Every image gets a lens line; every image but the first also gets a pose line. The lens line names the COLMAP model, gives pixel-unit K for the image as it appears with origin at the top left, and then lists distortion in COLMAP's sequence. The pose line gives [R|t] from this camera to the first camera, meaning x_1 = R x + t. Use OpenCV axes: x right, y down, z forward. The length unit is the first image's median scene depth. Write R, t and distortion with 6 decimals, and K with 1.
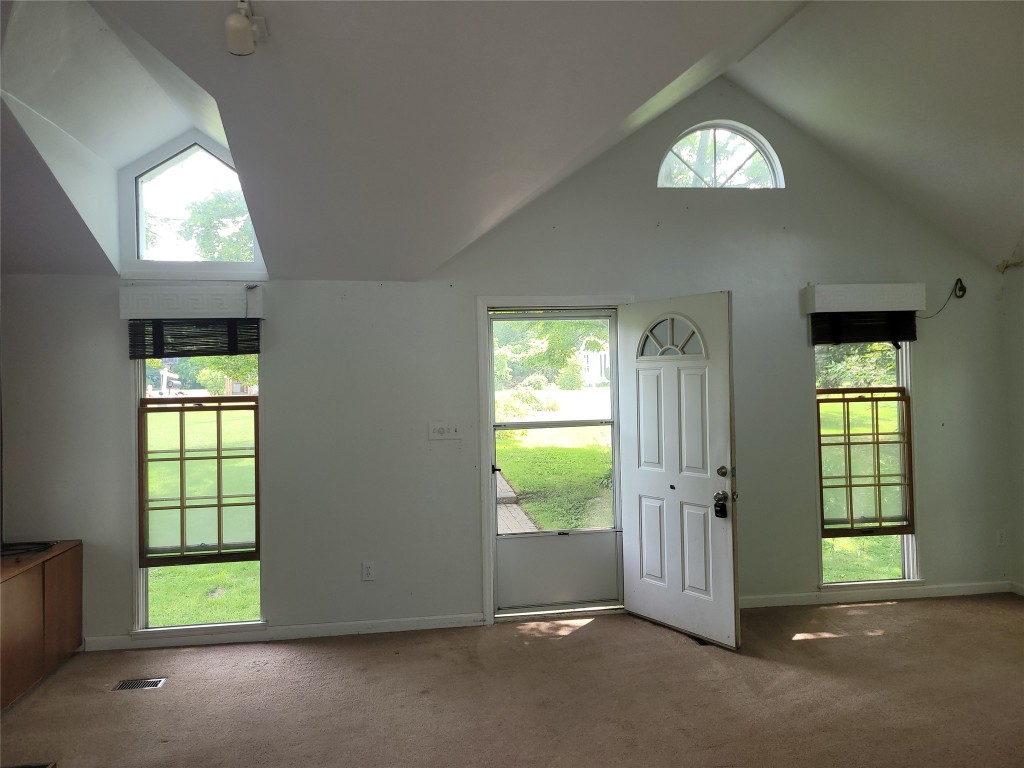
lens RADIAL K [[765.6, 0, 517.3], [0, 765.6, 378.2], [0, 0, 1]] dist [0.065672, -0.047717]
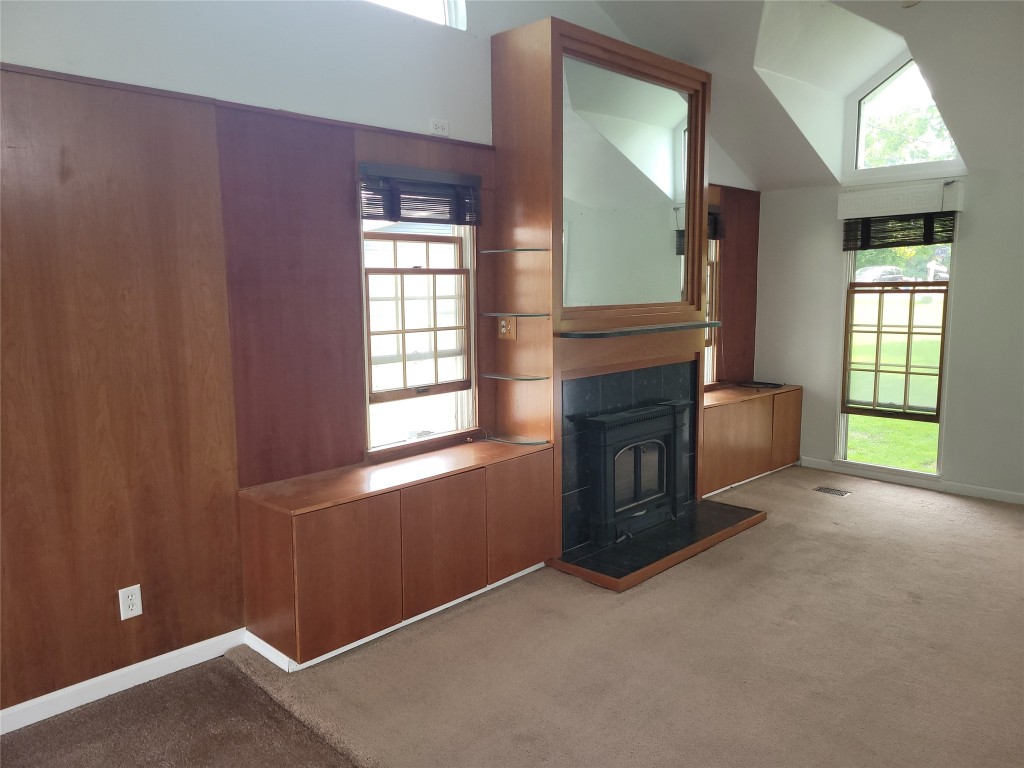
lens RADIAL K [[765.6, 0, 517.3], [0, 765.6, 378.2], [0, 0, 1]] dist [0.065672, -0.047717]
pose [[0.601972, 0.109744, -0.790940, 0.203725], [-0.002172, 0.990732, 0.135813, 0.010778], [0.798514, -0.080037, 0.596632, -0.200902]]
